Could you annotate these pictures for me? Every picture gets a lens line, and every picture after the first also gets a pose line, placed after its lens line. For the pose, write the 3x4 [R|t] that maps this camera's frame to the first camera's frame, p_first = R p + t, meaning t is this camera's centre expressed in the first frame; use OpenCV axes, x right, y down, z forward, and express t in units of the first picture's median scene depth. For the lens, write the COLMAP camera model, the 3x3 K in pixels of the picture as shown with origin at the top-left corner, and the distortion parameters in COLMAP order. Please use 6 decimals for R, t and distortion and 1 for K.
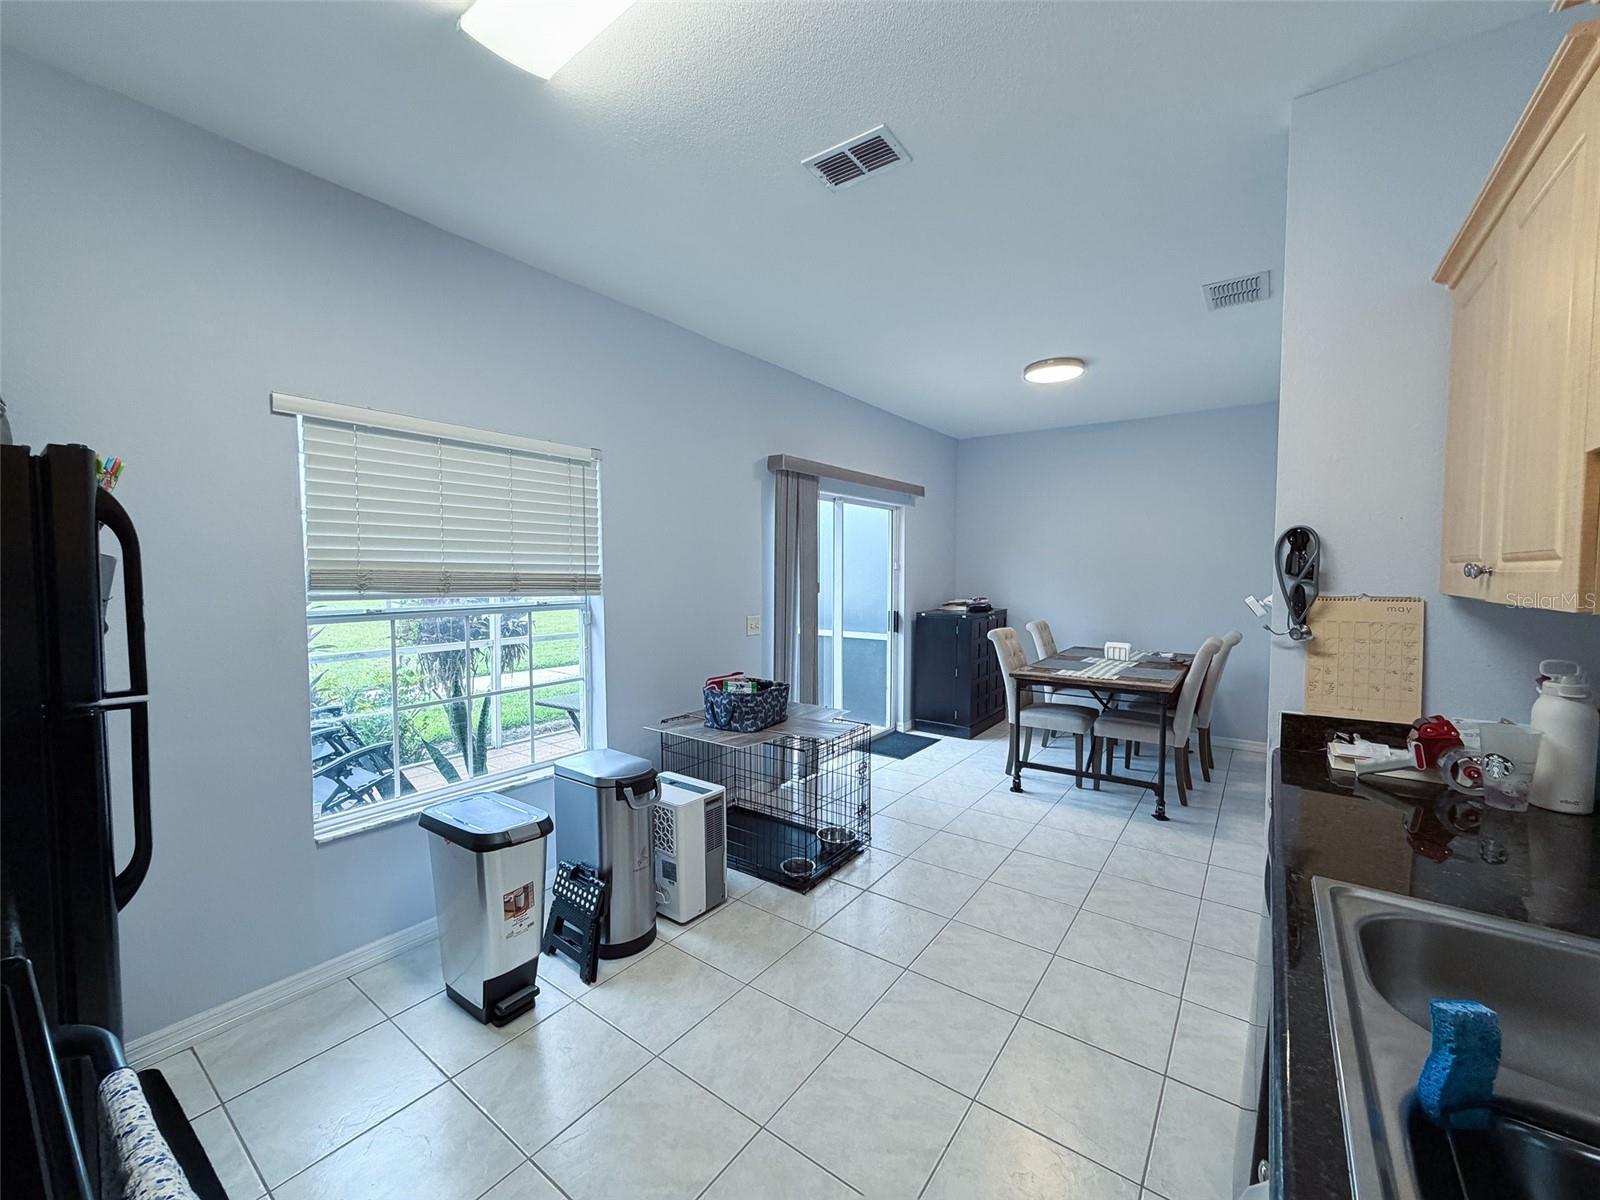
lens RADIAL K [[638.4, 0, 800.0], [0, 638.4, 600.0], [0, 0, 1]] dist [0.001293, -0.000023]
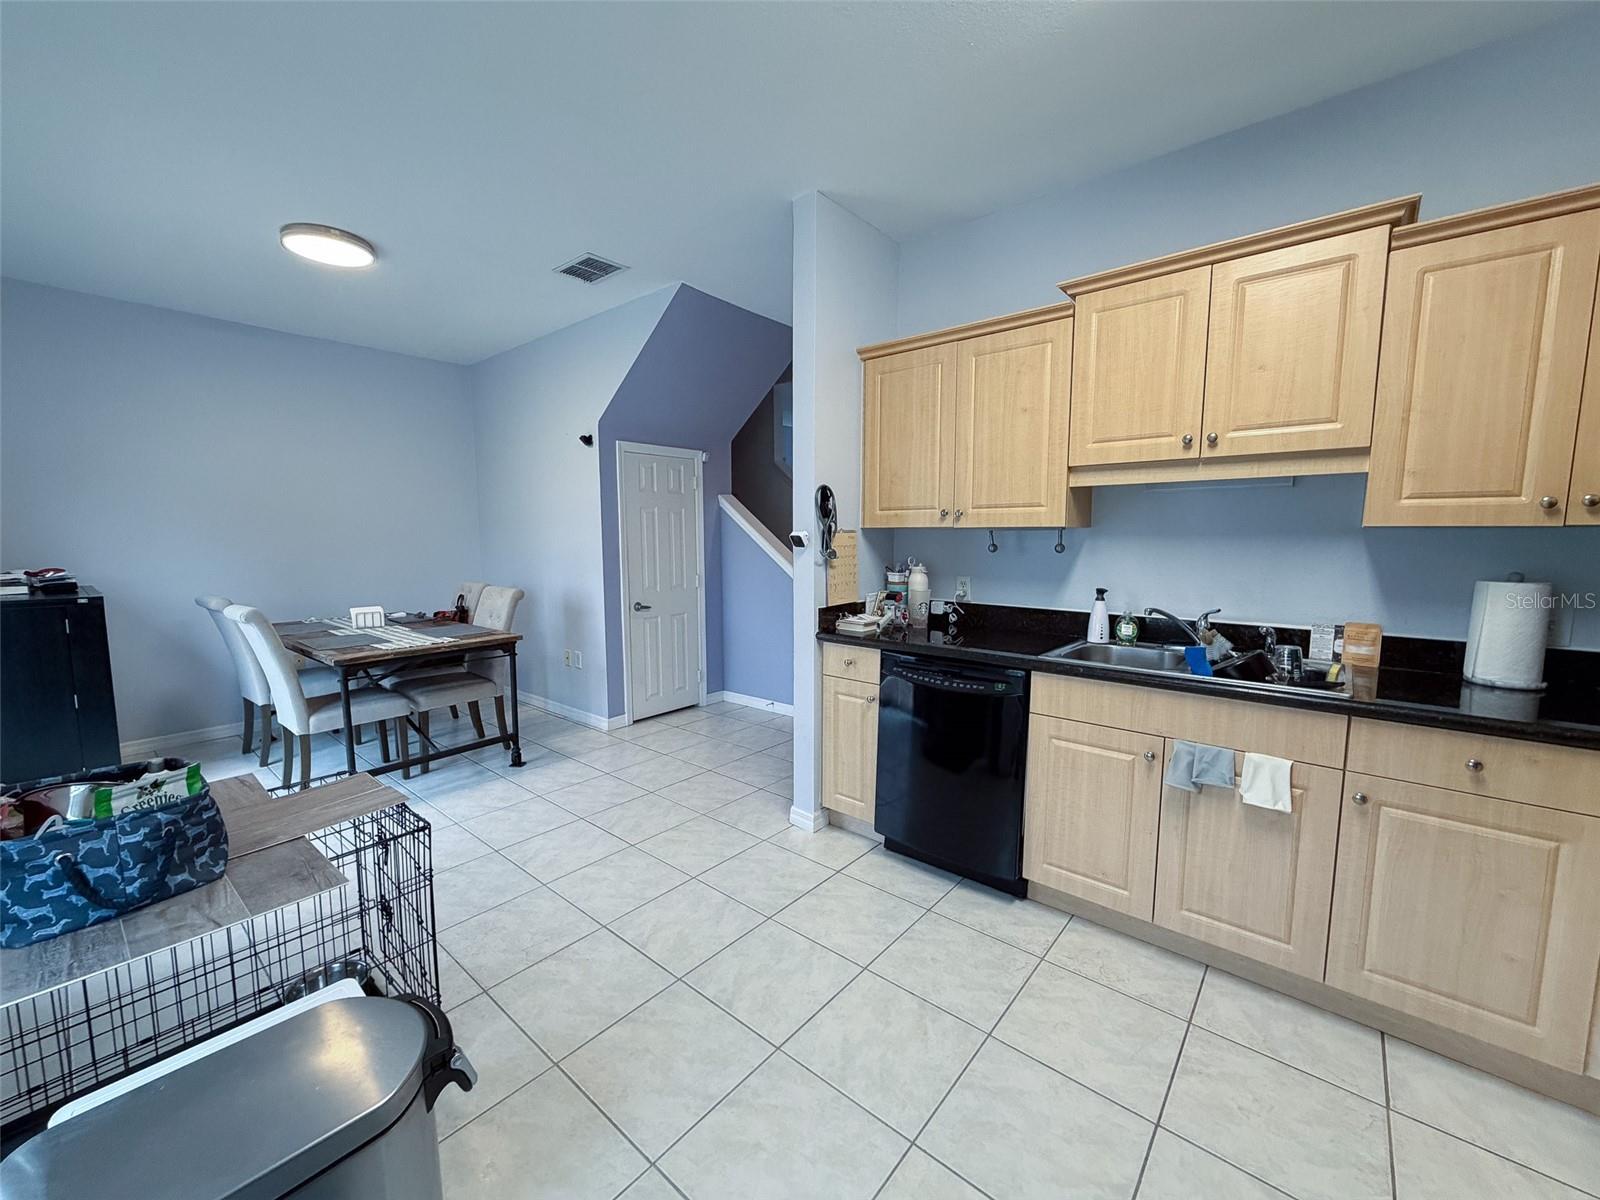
lens RADIAL K [[638.4, 0, 800.0], [0, 638.4, 600.0], [0, 0, 1]] dist [0.001293, -0.000023]
pose [[0.069762, -0.109898, 0.991492, -0.459073], [0.051526, 0.992983, 0.106438, -0.004432], [-0.996232, 0.043662, 0.074935, 0.563430]]
